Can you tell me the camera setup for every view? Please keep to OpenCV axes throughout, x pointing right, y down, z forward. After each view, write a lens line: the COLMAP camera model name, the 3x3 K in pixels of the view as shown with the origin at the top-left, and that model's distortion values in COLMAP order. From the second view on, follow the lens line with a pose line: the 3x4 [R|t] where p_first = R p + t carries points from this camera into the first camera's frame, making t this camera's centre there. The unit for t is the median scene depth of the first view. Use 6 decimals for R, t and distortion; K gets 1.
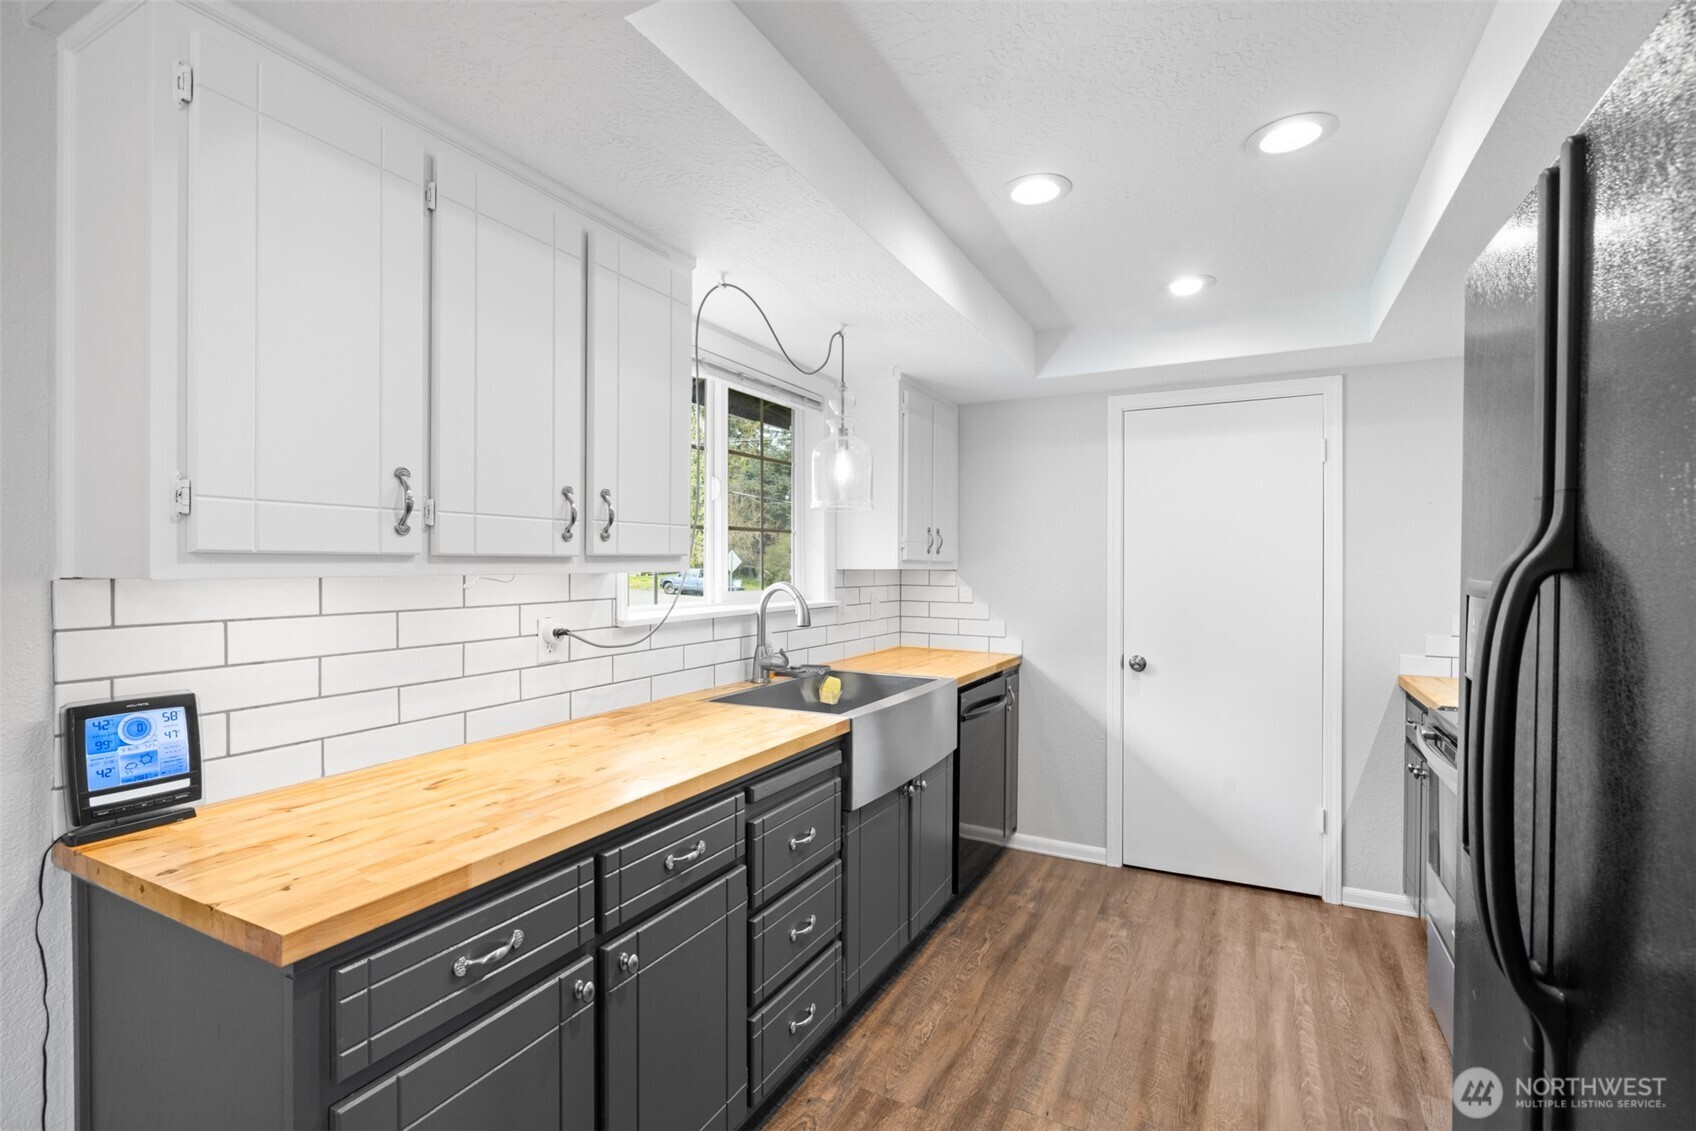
lens RADIAL K [[787.2, 0, 842.8], [0, 787.2, 568.1], [0, 0, 1]] dist [0.003763, 0.000173]
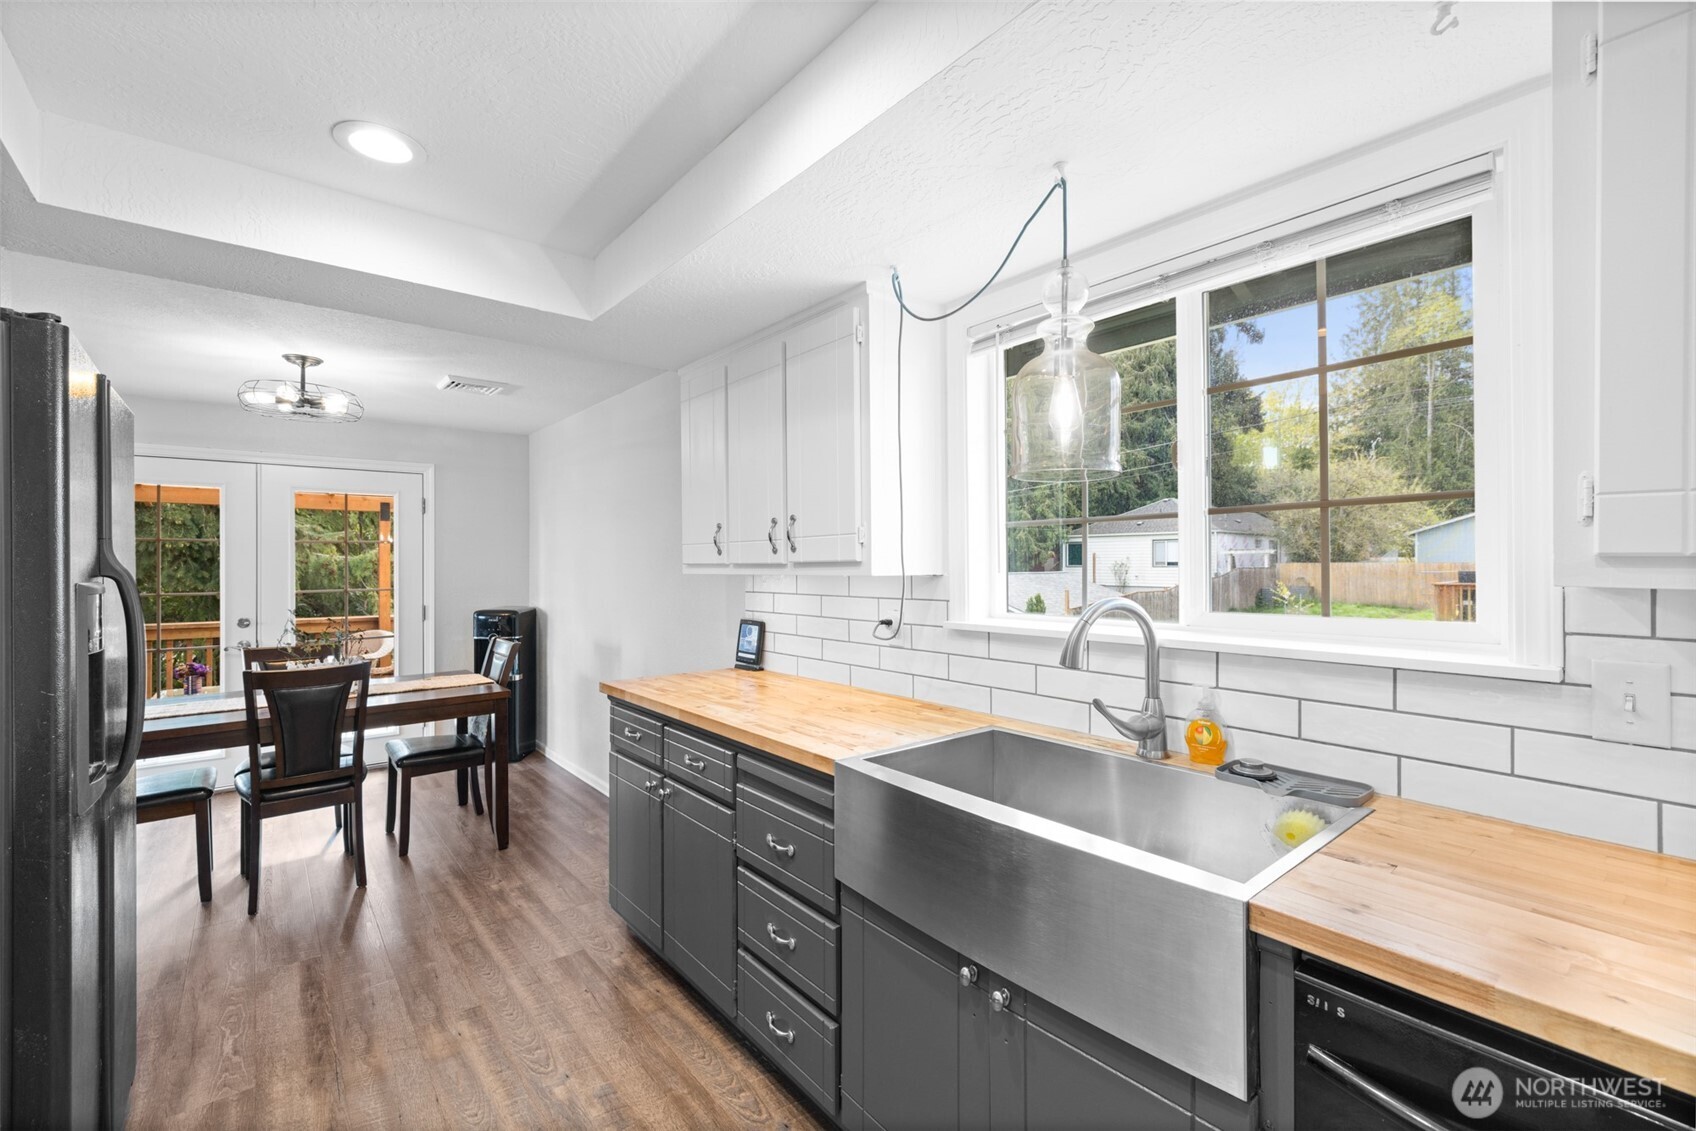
lens RADIAL K [[717.3, 0, 850.2], [0, 717.3, 567.3], [0, 0, 1]] dist [-0.000832, 0.000077]
pose [[-0.388807, -0.005560, -0.921302, 0.831356], [-0.007550, 0.999967, -0.002849, -0.003221], [0.921288, 0.005848, -0.388836, 1.590388]]
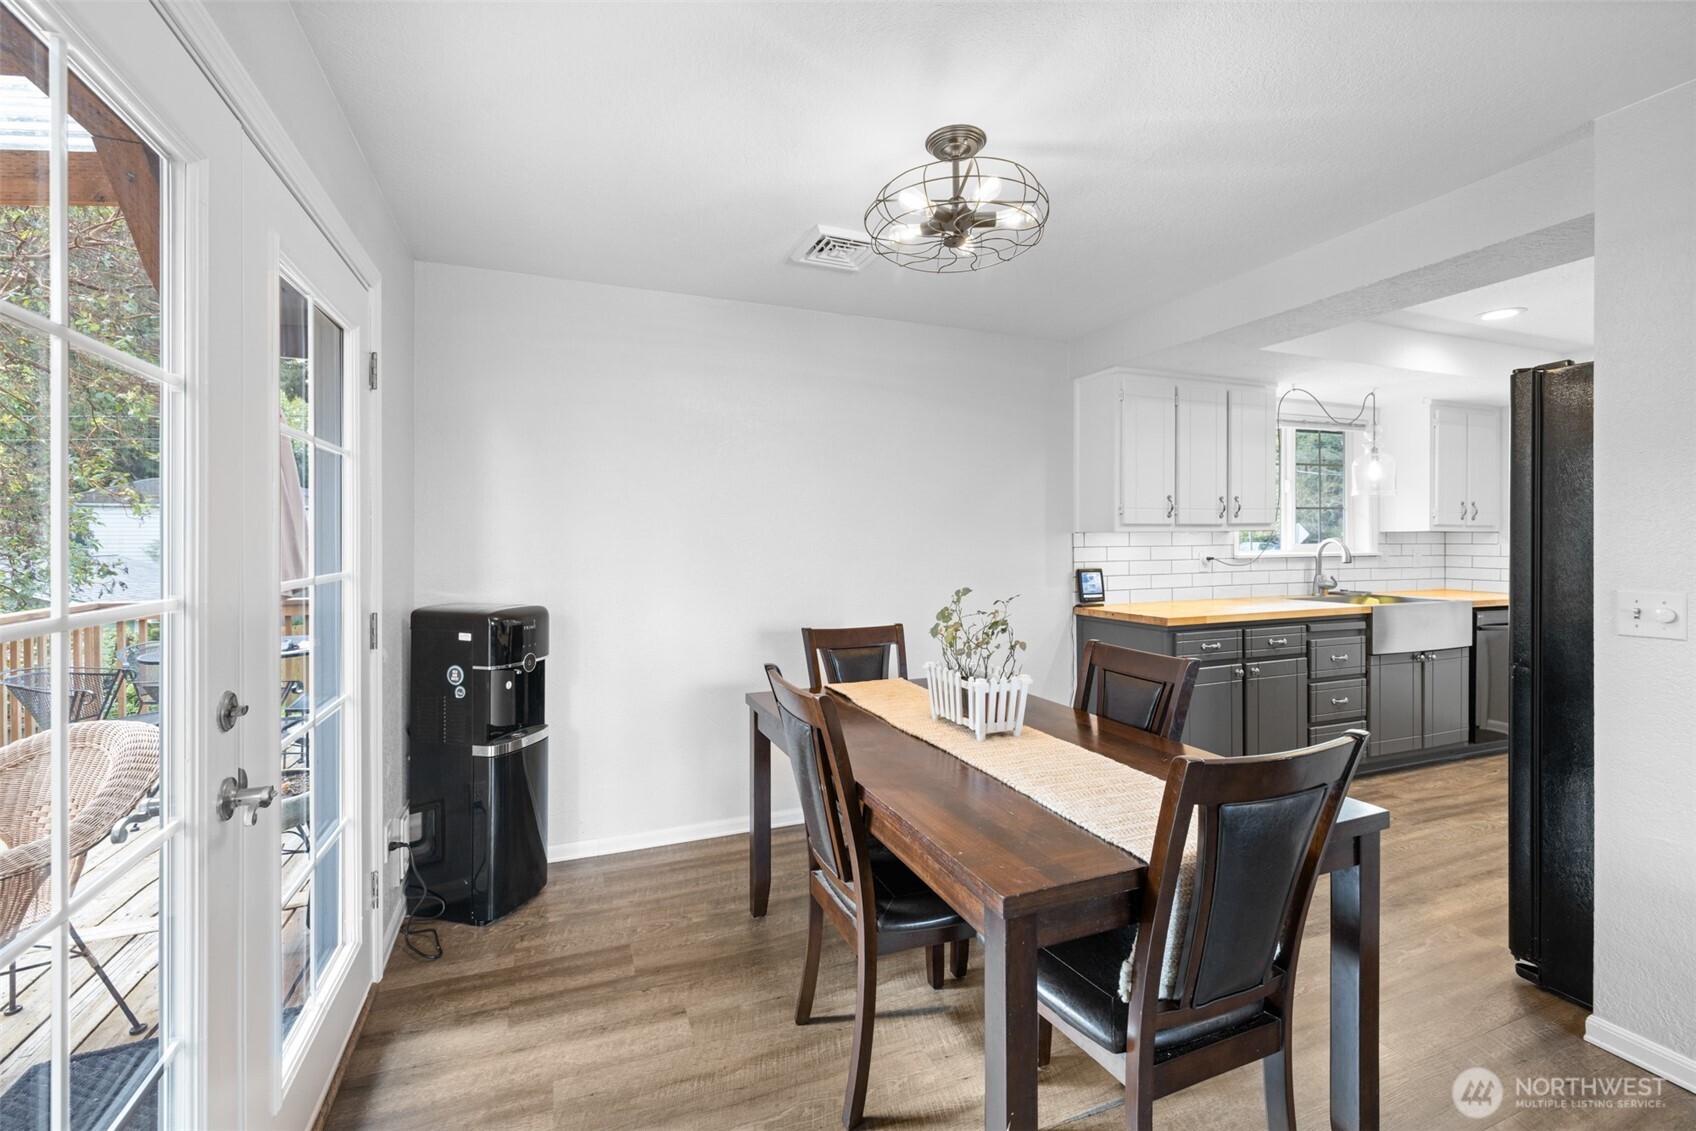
lens RADIAL K [[717.3, 0, 832.3], [0, 717.3, 548.1], [0, 0, 1]] dist [-0.000832, 0.000077]
pose [[0.755152, -0.001458, -0.655548, 0.199587], [0.005048, 0.999981, 0.003592, 0.044097], [0.655530, -0.006022, 0.755145, -1.452967]]
